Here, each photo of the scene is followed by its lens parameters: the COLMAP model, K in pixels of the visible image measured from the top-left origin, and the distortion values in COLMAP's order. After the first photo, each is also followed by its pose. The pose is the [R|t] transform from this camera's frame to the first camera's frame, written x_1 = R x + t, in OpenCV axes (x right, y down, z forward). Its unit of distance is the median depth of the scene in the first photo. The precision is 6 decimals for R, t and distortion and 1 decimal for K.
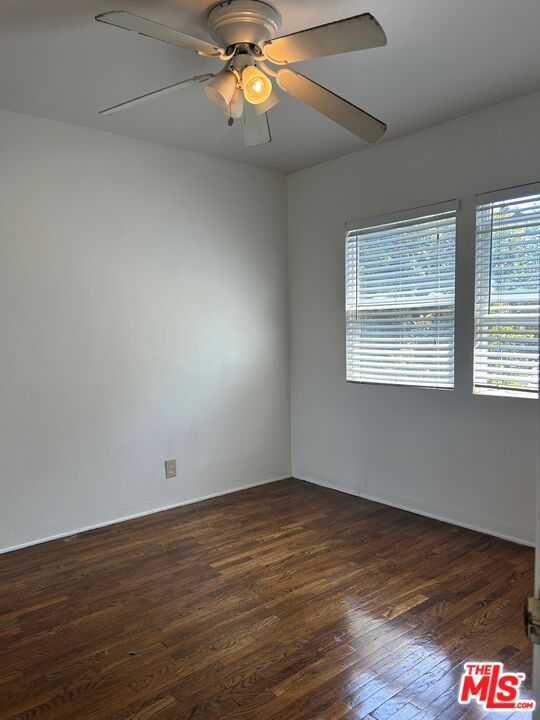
lens RADIAL K [[540.9, 0, 267.2], [0, 540.9, 359.4], [0, 0, 1]] dist [0.048829, -0.047512]
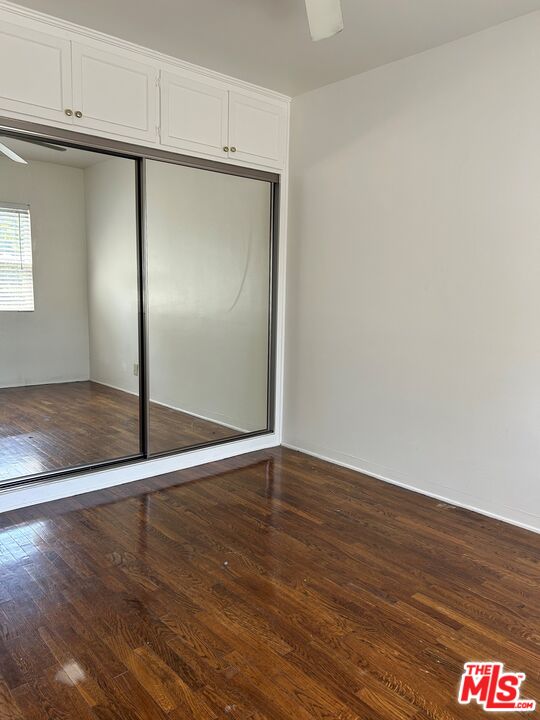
lens RADIAL K [[540.9, 0, 267.2], [0, 540.9, 359.4], [0, 0, 1]] dist [0.048829, -0.047512]
pose [[0.031302, 0.153479, -0.987656, 0.565924], [-0.082567, 0.985160, 0.150474, -0.031419], [0.996094, 0.076838, 0.043510, 0.729007]]
